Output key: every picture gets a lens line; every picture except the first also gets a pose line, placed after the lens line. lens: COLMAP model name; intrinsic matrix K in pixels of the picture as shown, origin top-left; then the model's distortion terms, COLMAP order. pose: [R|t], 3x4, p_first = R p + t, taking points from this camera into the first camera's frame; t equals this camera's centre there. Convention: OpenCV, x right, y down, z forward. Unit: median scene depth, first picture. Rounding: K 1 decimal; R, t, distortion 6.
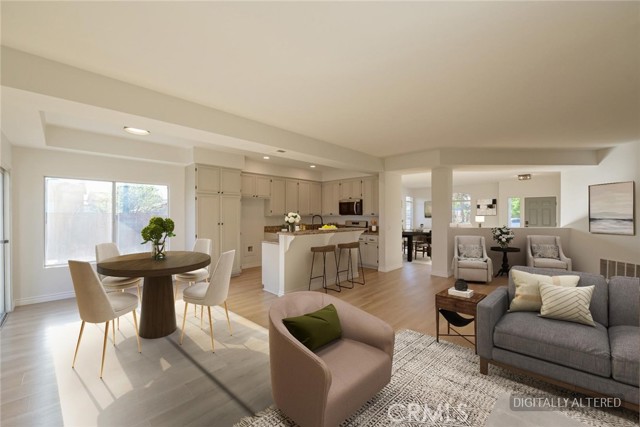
lens RADIAL K [[256.4, 0, 319.1], [0, 256.4, 214.0], [0, 0, 1]] dist [-0.004441, -0.000333]
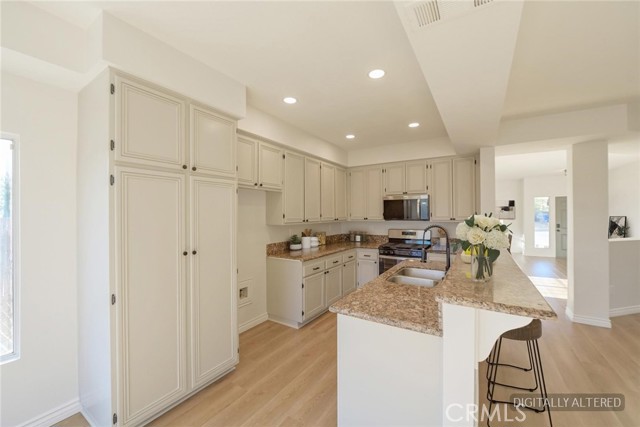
lens RADIAL K [[256.4, 0, 321.5], [0, 256.4, 213.3], [0, 0, 1]] dist [-0.004441, -0.000333]
pose [[0.975579, -0.002983, 0.219627, -0.222800], [0.004445, 0.999971, -0.006163, -0.011307], [-0.219602, 0.006989, 0.975565, 0.476446]]
